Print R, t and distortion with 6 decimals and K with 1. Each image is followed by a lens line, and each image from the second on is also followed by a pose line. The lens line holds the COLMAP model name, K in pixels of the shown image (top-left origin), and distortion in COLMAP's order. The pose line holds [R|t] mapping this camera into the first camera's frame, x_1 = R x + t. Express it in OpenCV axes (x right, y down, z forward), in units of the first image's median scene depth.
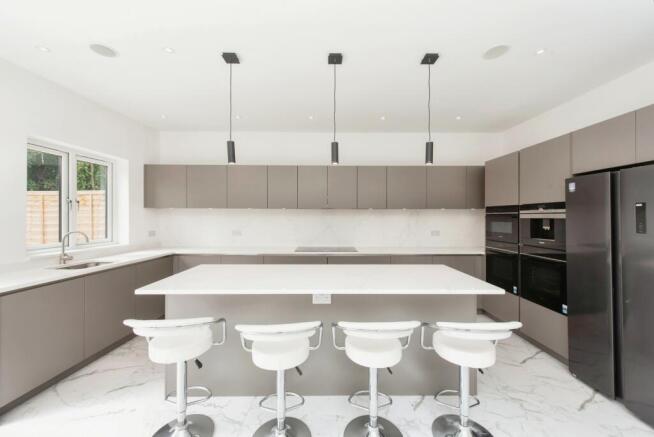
lens RADIAL K [[257.8, 0, 327.0], [0, 257.8, 216.6], [0, 0, 1]] dist [0.000068, -0.000180]
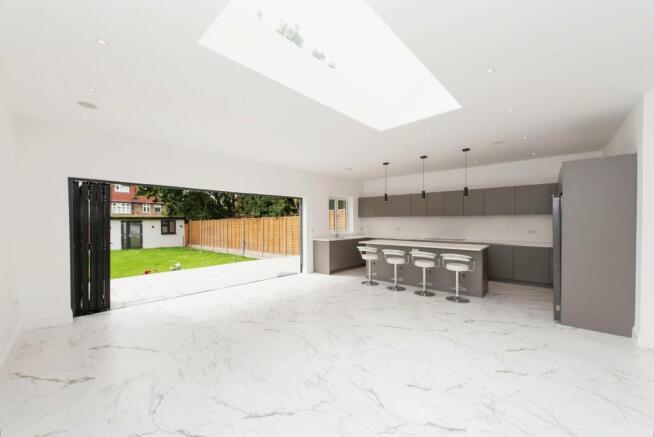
lens RADIAL K [[257.8, 0, 323.5], [0, 257.8, 222.5], [0, 0, 1]] dist [0.000068, -0.000180]
pose [[0.734109, 0.000516, -0.679032, 0.795117], [0.004515, 0.999974, 0.005641, 0.000714], [0.679017, -0.007207, 0.734087, -1.147503]]
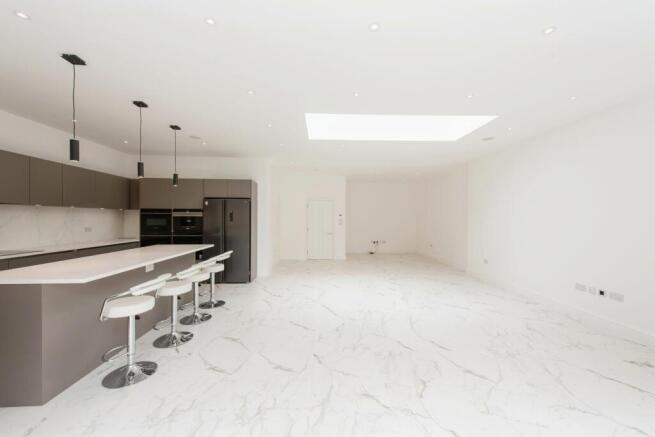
lens RADIAL K [[258.2, 0, 327.9], [0, 258.2, 219.4], [0, 0, 1]] dist [0.000068, -0.000180]
pose [[-0.051311, -0.004885, 0.998671, -1.118890], [-0.006235, 0.999970, 0.004571, 0.013113], [-0.998663, -0.005992, -0.051340, 0.017659]]
